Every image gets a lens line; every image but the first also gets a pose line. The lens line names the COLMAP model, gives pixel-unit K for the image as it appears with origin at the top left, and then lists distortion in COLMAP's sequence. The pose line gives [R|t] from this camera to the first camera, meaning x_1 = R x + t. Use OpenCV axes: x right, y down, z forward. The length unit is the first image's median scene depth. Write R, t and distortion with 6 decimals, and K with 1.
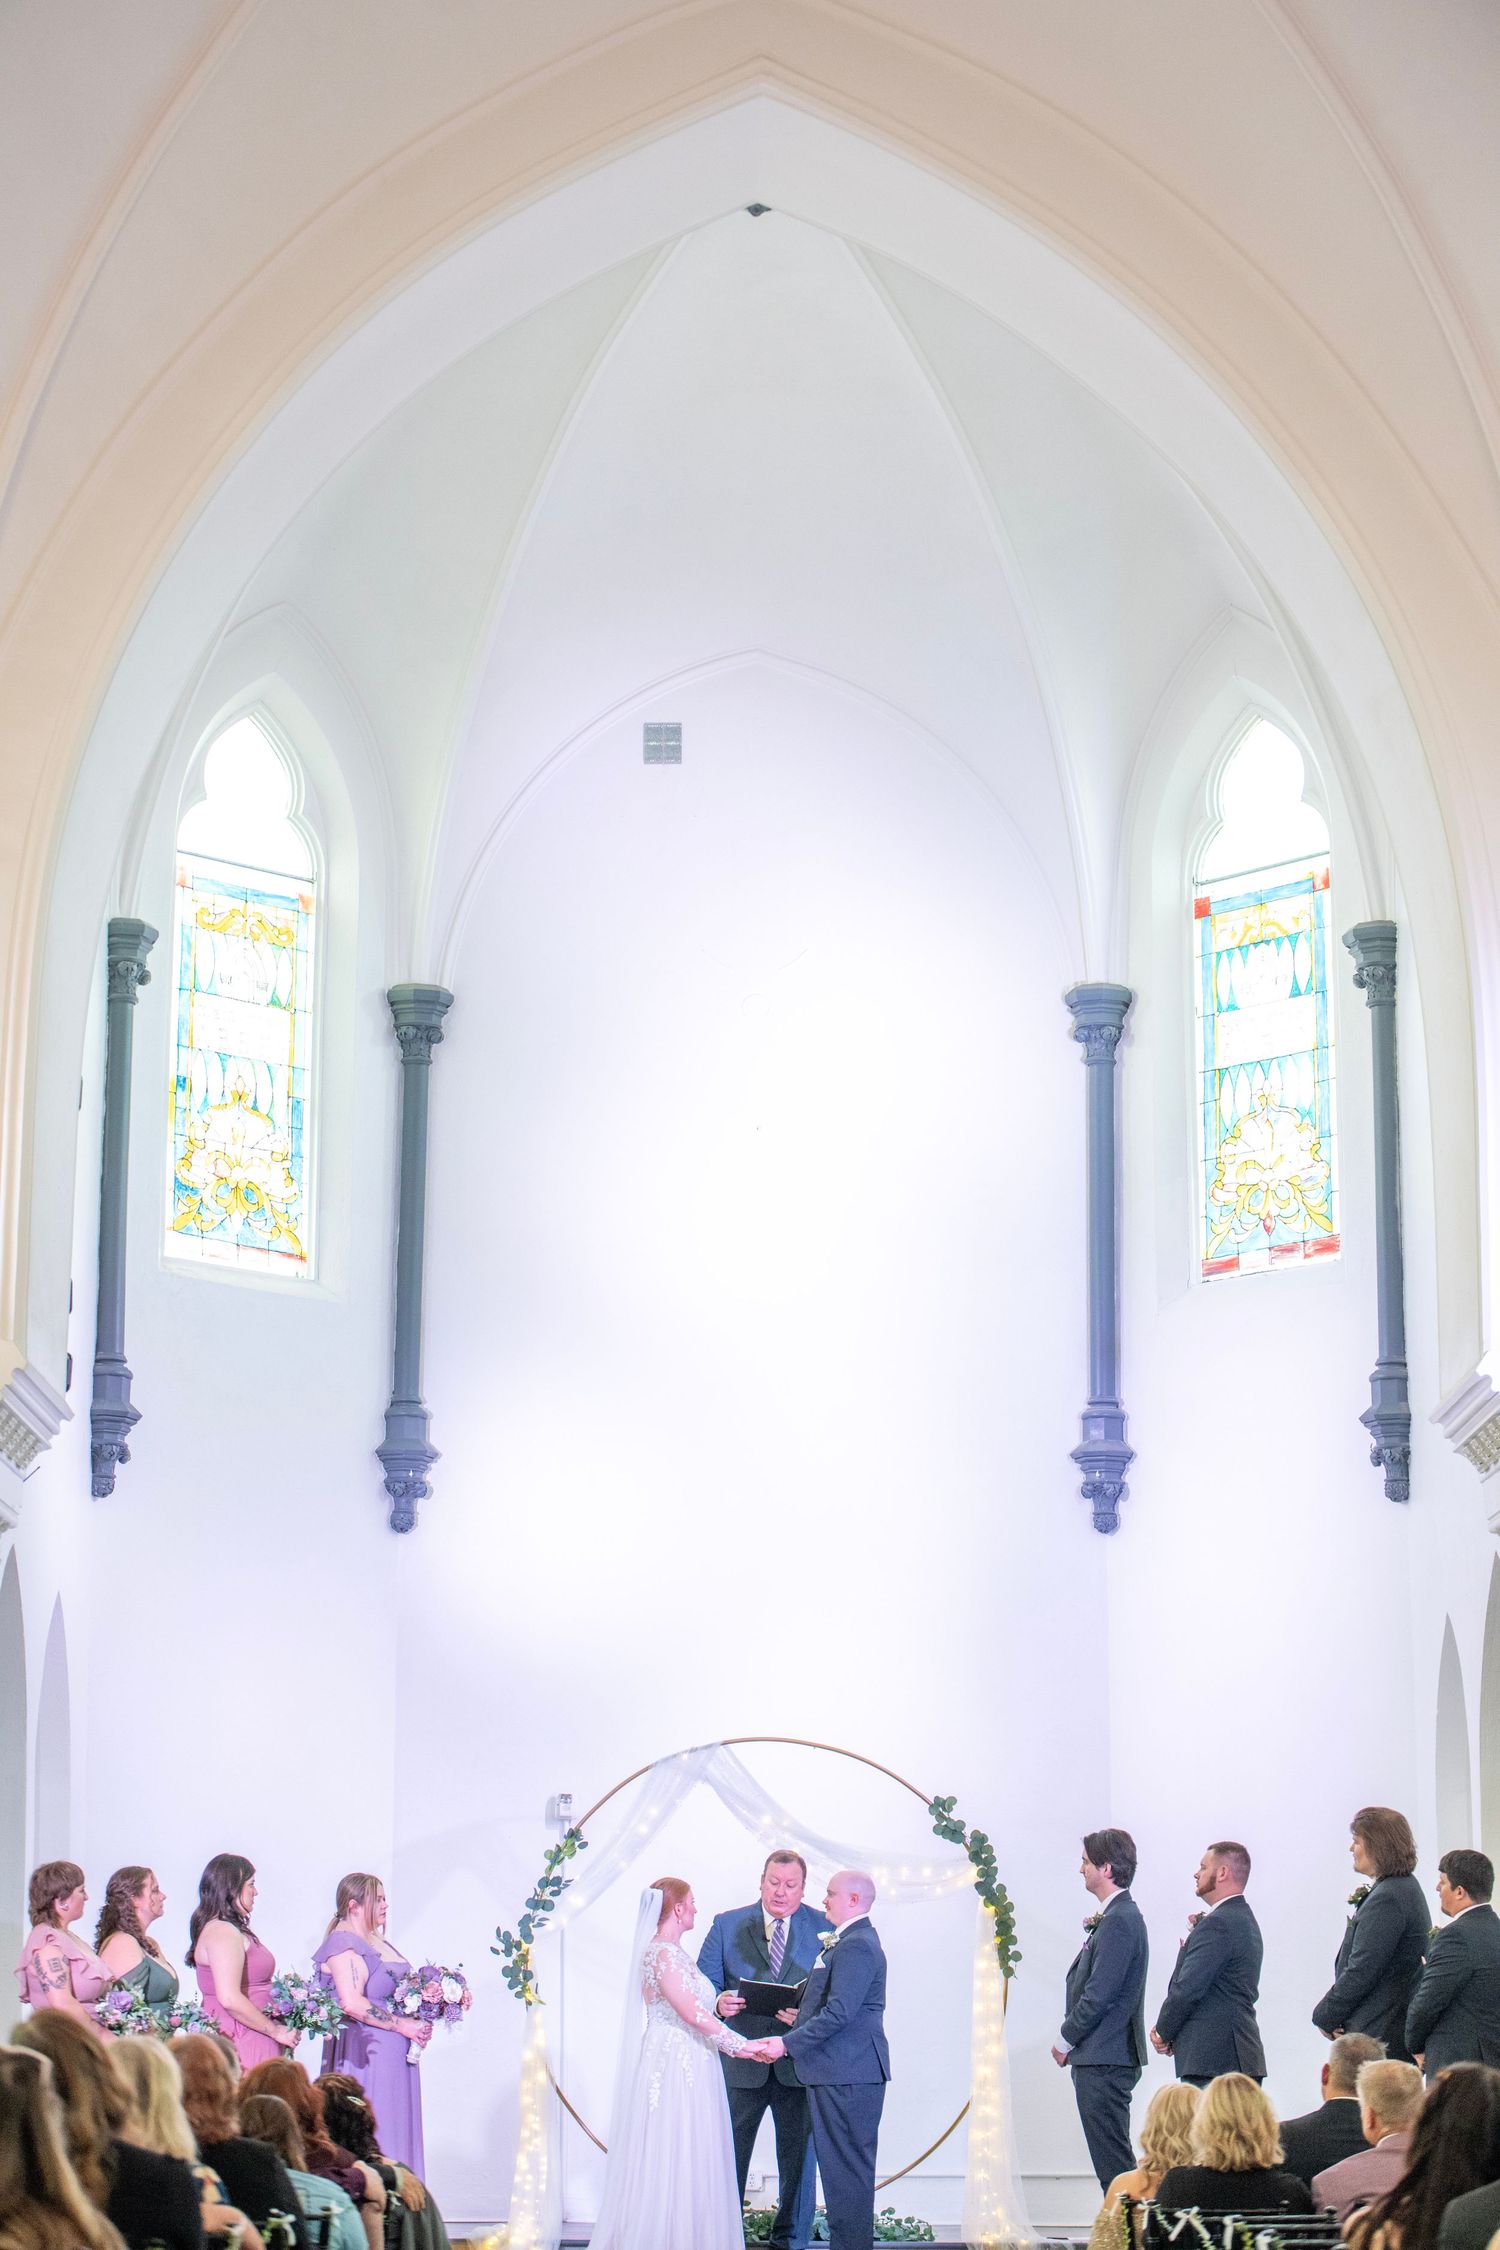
lens RADIAL K [[4773.7, 0, 555.4], [0, 4773.7, 1109.3], [0, 0, 1]] dist [-0.191970, 0.000000]
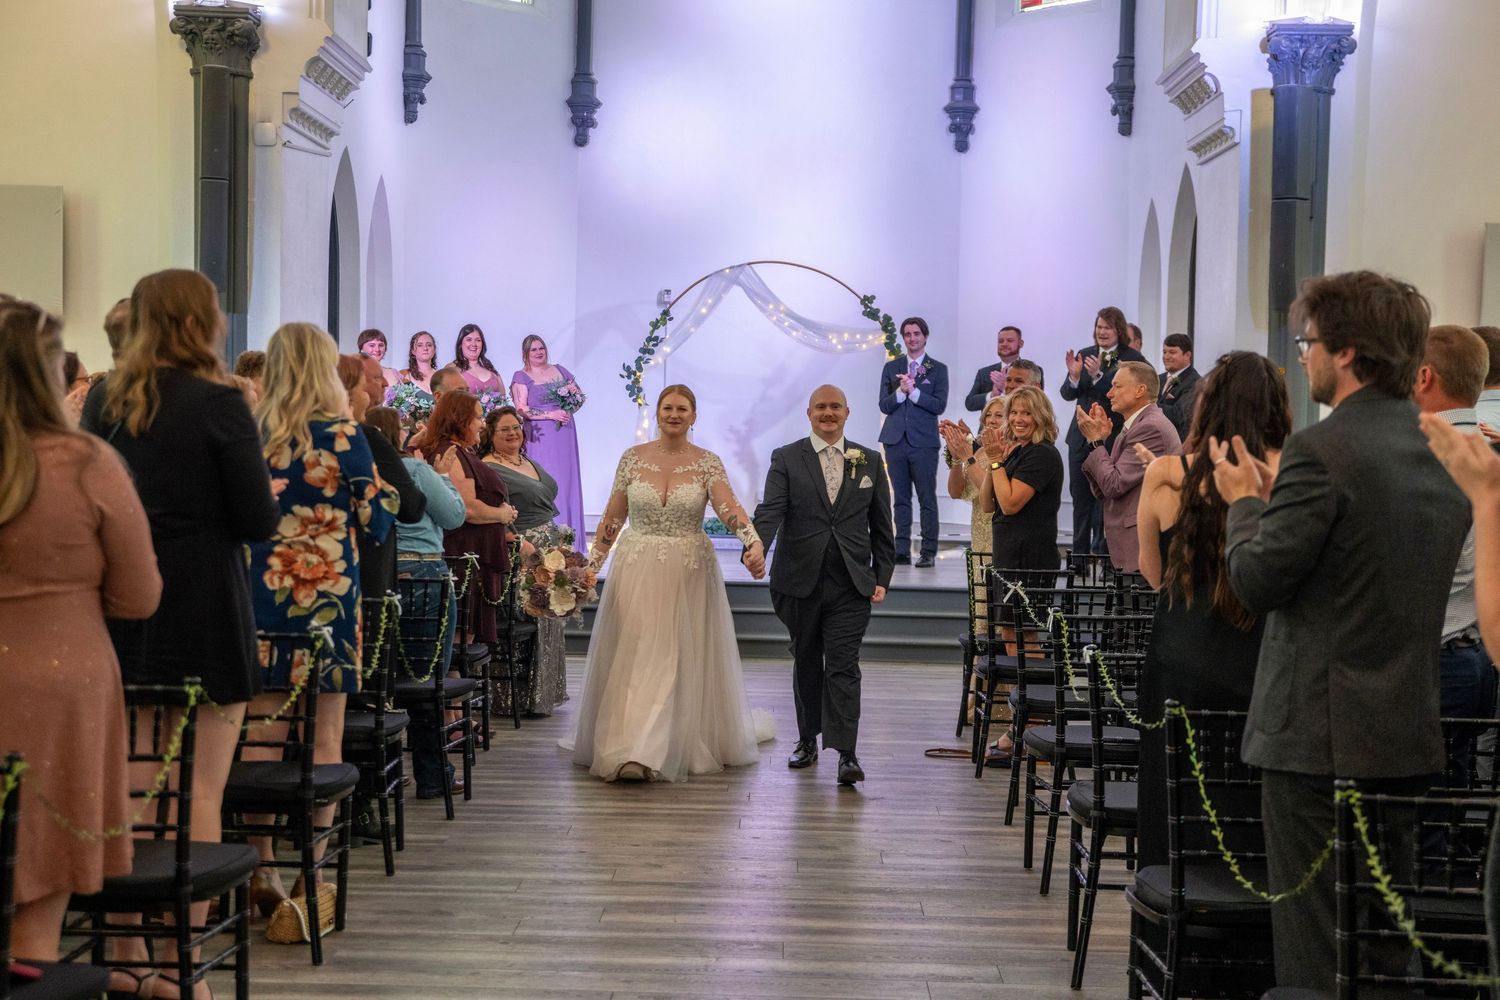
lens RADIAL K [[2122.5, 0, 741.6], [0, 2122.5, 497.6], [0, 0, 1]] dist [0.101826, 0.000000]
pose [[0.999758, 0.010181, 0.019486, 0.017975], [-0.014585, 0.970343, 0.241294, 0.023897], [-0.016451, -0.241520, 0.970256, 0.189986]]
